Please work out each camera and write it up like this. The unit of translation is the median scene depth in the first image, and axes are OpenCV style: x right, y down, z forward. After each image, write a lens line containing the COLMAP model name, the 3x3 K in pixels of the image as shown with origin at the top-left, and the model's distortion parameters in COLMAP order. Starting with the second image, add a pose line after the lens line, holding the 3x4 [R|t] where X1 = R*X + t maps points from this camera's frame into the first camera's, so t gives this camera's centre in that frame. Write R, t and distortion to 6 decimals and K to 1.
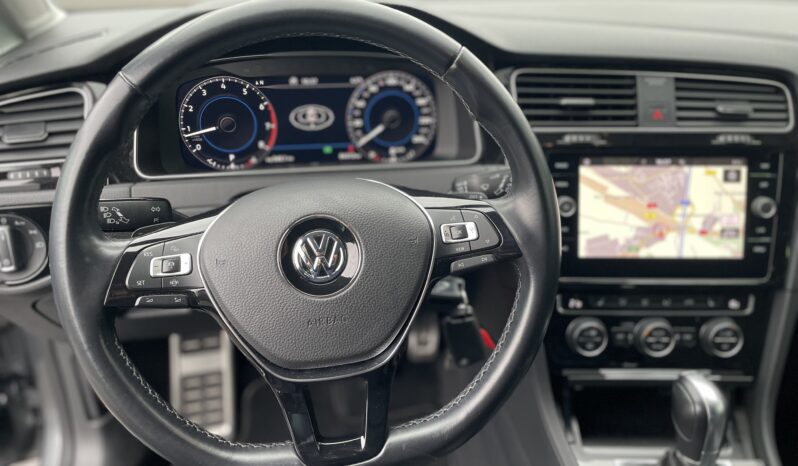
lens RADIAL K [[610.2, 0, 399.0], [0, 610.2, 233.0], [0, 0, 1]] dist [0.089002, -0.151747]
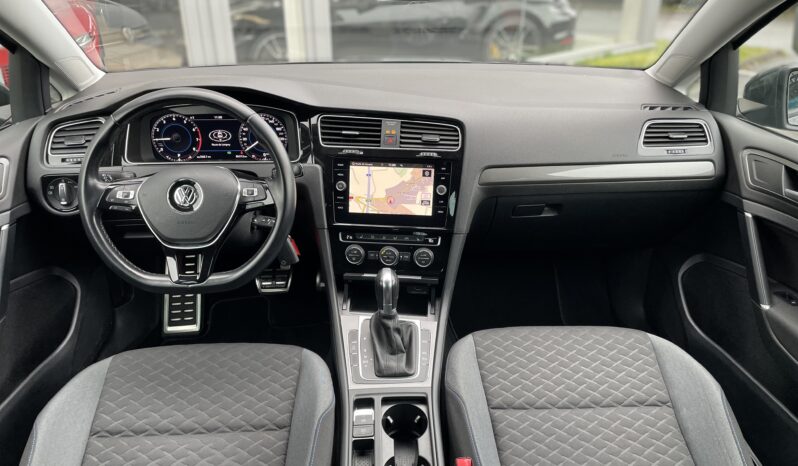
lens RADIAL K [[610.2, 0, 399.0], [0, 610.2, 233.0], [0, 0, 1]] dist [0.089002, -0.151747]
pose [[0.996528, 0.039950, -0.073044, 0.594720], [-0.041051, 0.999064, -0.013631, 0.124251], [0.072431, 0.016582, 0.997236, -0.913962]]
